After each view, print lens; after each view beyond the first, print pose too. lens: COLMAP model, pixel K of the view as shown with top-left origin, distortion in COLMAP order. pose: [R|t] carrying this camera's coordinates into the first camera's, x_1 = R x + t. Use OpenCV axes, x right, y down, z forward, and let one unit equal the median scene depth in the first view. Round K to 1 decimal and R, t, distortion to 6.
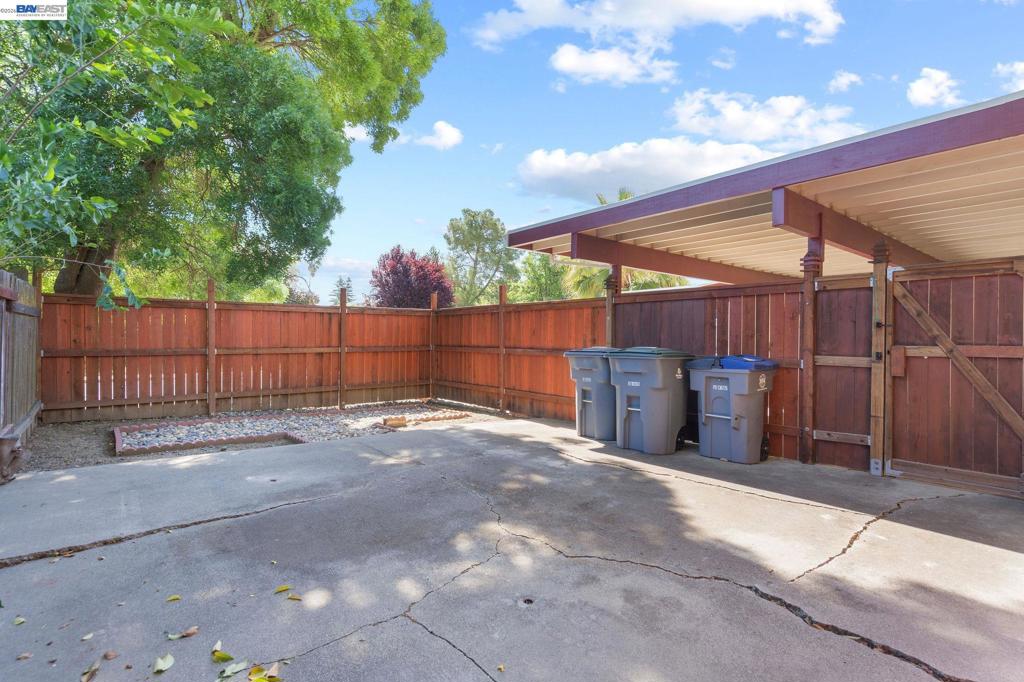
lens RADIAL K [[499.5, 0, 496.0], [0, 499.5, 342.9], [0, 0, 1]] dist [0.007181, 0.000416]
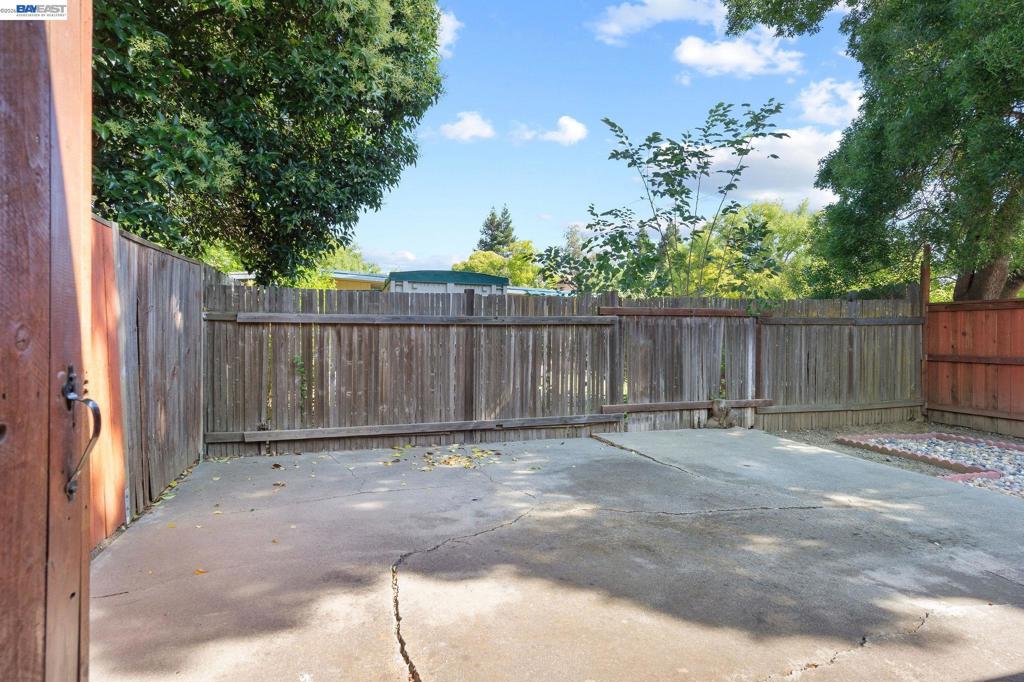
lens RADIAL K [[561.1, 0, 514.7], [0, 561.1, 338.9], [0, 0, 1]] dist [0.006085, 0.001566]
pose [[-0.370741, -0.009391, -0.928689, 1.072803], [-0.020471, 0.999789, -0.001937, 0.001675], [0.928511, 0.018293, -0.370855, 1.128014]]
